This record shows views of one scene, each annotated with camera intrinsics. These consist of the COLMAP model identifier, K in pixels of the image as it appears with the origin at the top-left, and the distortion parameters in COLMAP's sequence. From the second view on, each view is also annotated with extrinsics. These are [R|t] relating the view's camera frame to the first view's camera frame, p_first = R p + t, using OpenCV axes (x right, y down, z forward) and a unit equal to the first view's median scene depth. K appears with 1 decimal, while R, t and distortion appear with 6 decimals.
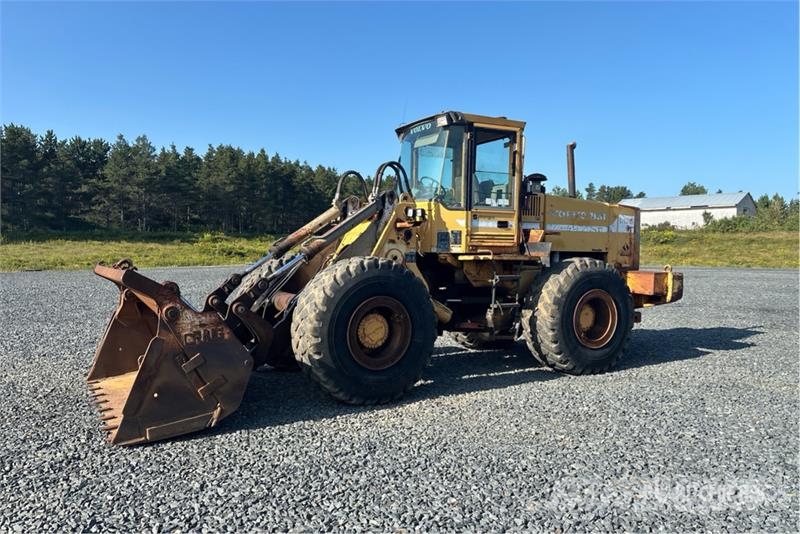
lens RADIAL K [[598.2, 0, 400.0], [0, 598.2, 267.0], [0, 0, 1]] dist [0.059933, -0.087033]
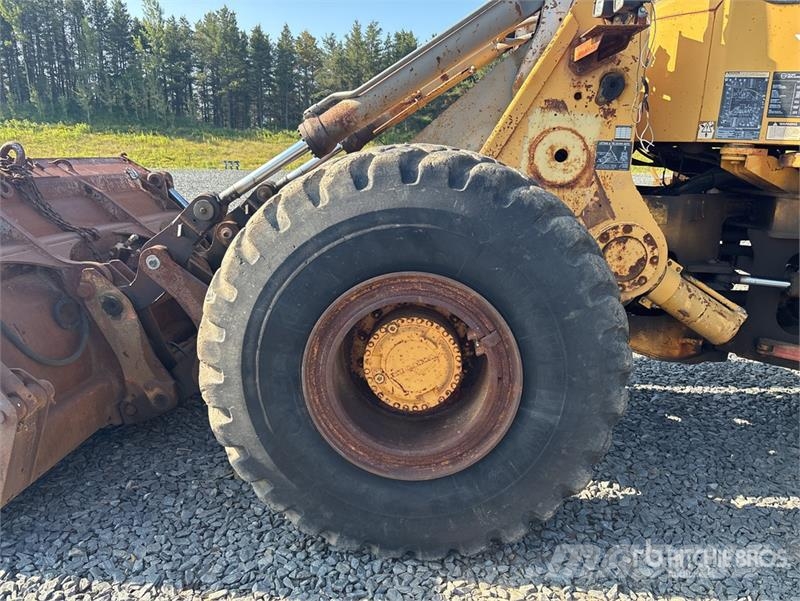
lens RADIAL K [[608.6, 0, 407.0], [0, 608.6, 296.3], [0, 0, 1]] dist [0.042483, -0.059189]
pose [[0.831225, 0.142404, -0.537388, 0.113030], [-0.035149, 0.978165, 0.204838, -0.003741], [0.554824, -0.151378, 0.818080, 0.581787]]
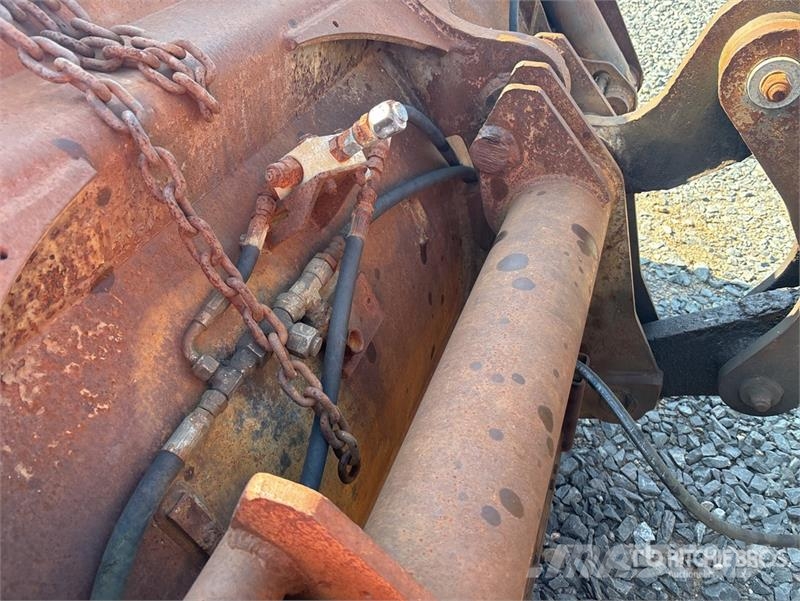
lens RADIAL K [[612.7, 0, 400.7], [0, 612.7, 302.3], [0, 0, 1]] dist [0.041307, -0.065344]
pose [[0.620614, 0.552764, -0.556139, -0.238292], [-0.078052, 0.749283, 0.657635, 0.016420], [0.780222, -0.364730, 0.508159, 0.793764]]
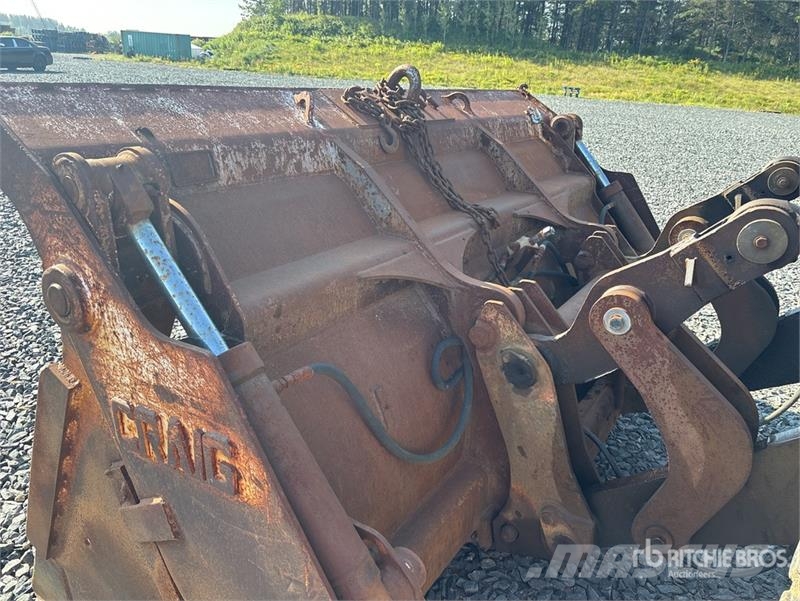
lens RADIAL K [[600.4, 0, 401.2], [0, 600.4, 299.1], [0, 0, 1]] dist [0.080236, -0.099289]
pose [[0.441665, 0.355654, -0.823676, -0.090422], [-0.095721, 0.931512, 0.350890, -0.008964], [0.892059, -0.076133, 0.445459, 0.657901]]
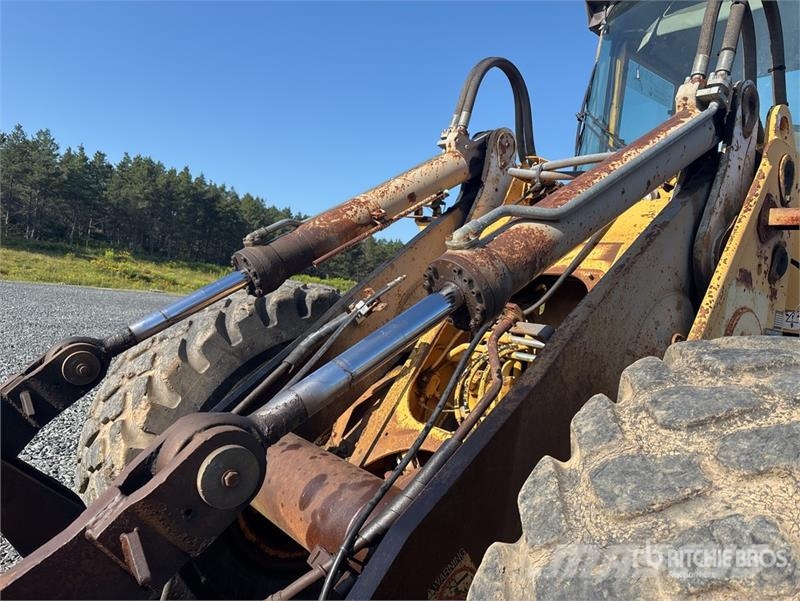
lens RADIAL K [[608.6, 0, 407.0], [0, 608.6, 296.3], [0, 0, 1]] dist [0.042483, -0.059189]
pose [[0.983095, 0.114673, 0.142741, -0.173283], [-0.109818, 0.993086, -0.041469, -0.008463], [-0.146510, 0.025092, 0.988891, 0.695811]]
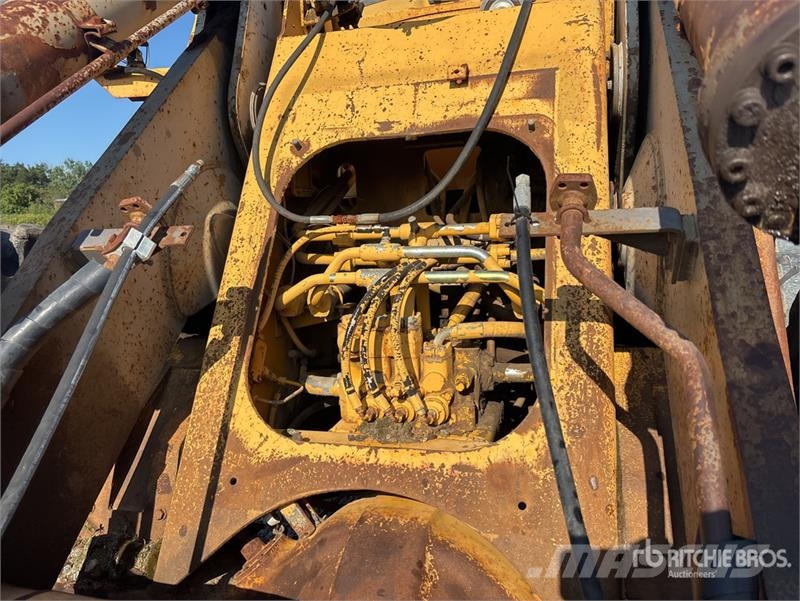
lens RADIAL K [[612.4, 0, 398.9], [0, 612.4, 298.8], [0, 0, 1]] dist [0.009238, -0.012062]
pose [[0.732352, -0.125029, 0.669349, -0.196994], [0.067584, 0.991491, 0.111258, -0.011554], [-0.677564, -0.036243, 0.734570, 0.843453]]
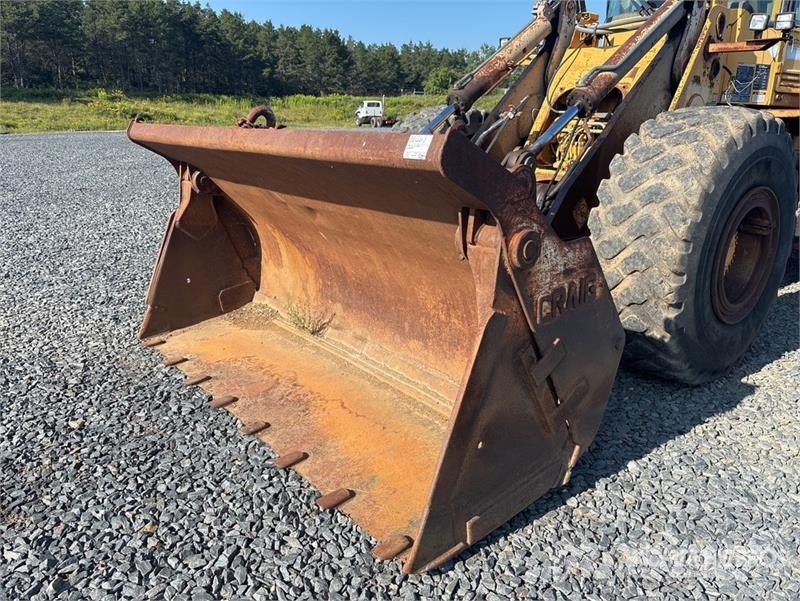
lens RADIAL K [[606.4, 0, 396.7], [0, 606.4, 297.6], [0, 0, 1]] dist [0.048379, -0.065329]
pose [[0.990982, -0.033807, 0.129659, -0.332134], [-0.001221, 0.965329, 0.261035, 0.002950], [-0.133988, -0.258840, 0.956582, 0.409430]]
